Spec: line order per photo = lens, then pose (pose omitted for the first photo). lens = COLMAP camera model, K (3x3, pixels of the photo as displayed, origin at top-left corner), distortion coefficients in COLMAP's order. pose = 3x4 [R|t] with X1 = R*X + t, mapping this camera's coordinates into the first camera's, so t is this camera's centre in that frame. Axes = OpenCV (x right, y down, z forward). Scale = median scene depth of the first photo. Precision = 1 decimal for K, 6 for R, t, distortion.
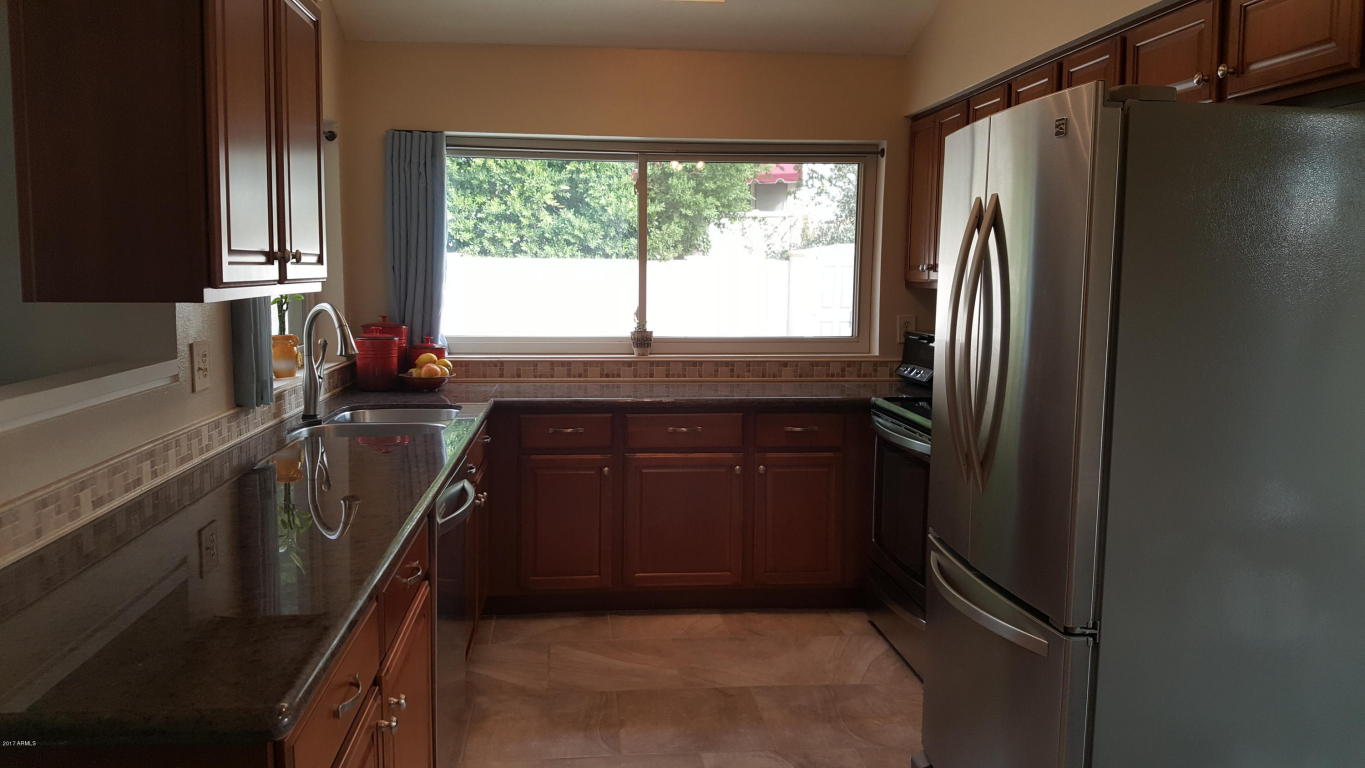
lens RADIAL K [[1009.4, 0, 682.5], [0, 1009.4, 384.0], [0, 0, 1]] dist [0.217390, -0.530252]
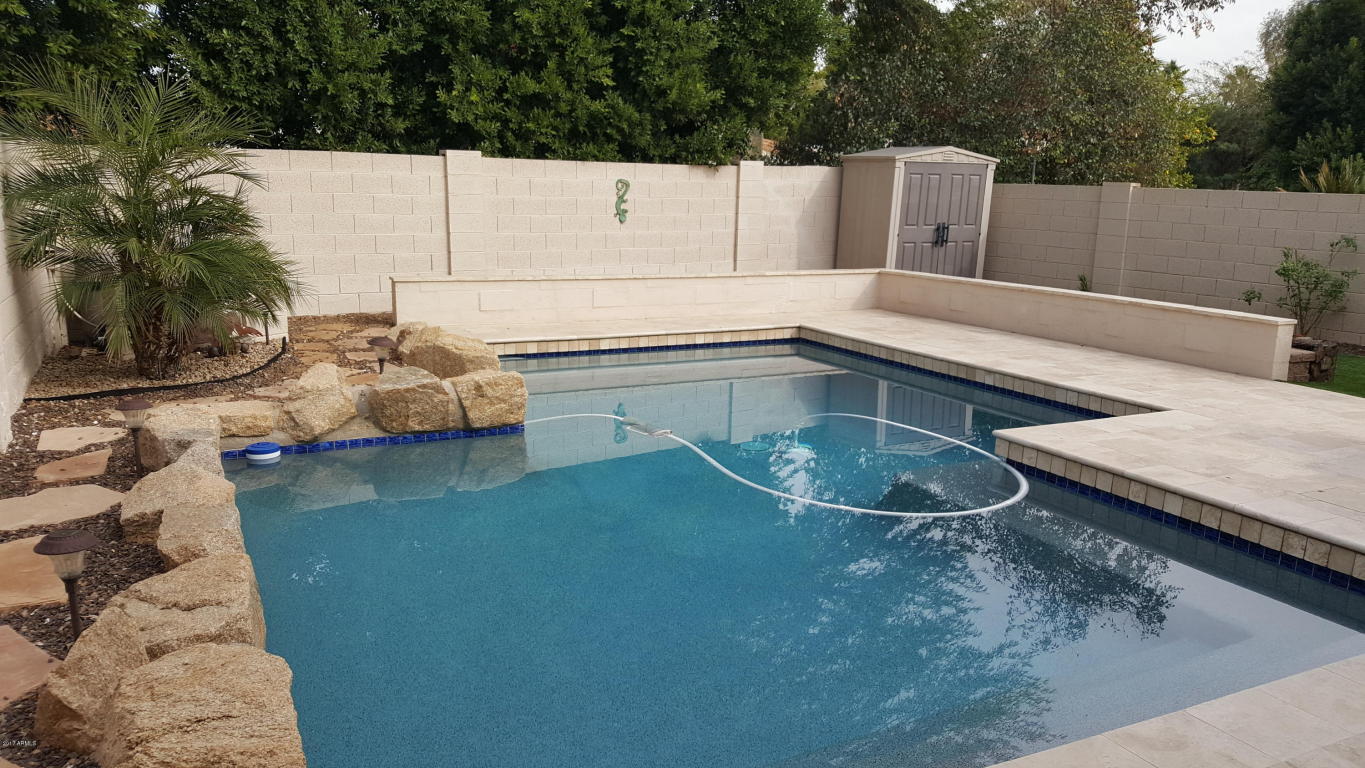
lens RADIAL K [[1011.8, 0, 661.9], [0, 1011.8, 392.9], [0, 0, 1]] dist [0.204191, -0.481329]
pose [[0.944129, -0.059733, 0.324119, -1.044422], [0.028954, 0.994669, 0.098968, -0.090445], [-0.328303, -0.084054, 0.940825, 0.872664]]
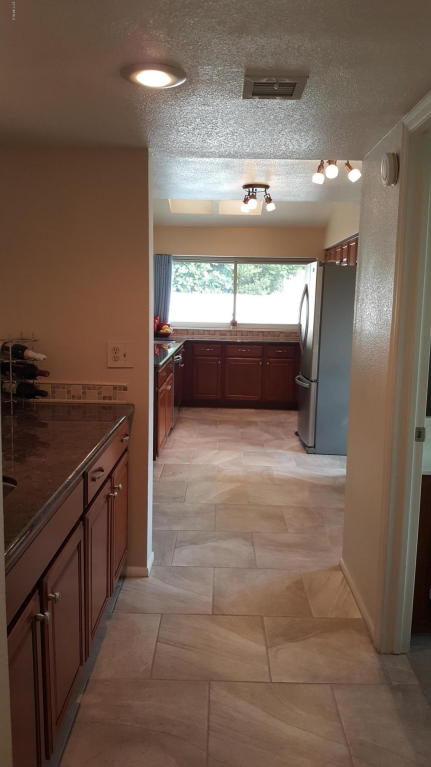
lens RADIAL K [[568.6, 0, 215.5], [0, 568.6, 383.5], [0, 0, 1]] dist [0.204191, -0.481329]
pose [[0.992786, 0.031209, -0.115764, 0.103483], [-0.027242, 0.998992, 0.035690, 0.072916], [0.116761, -0.032279, 0.992635, -0.666561]]
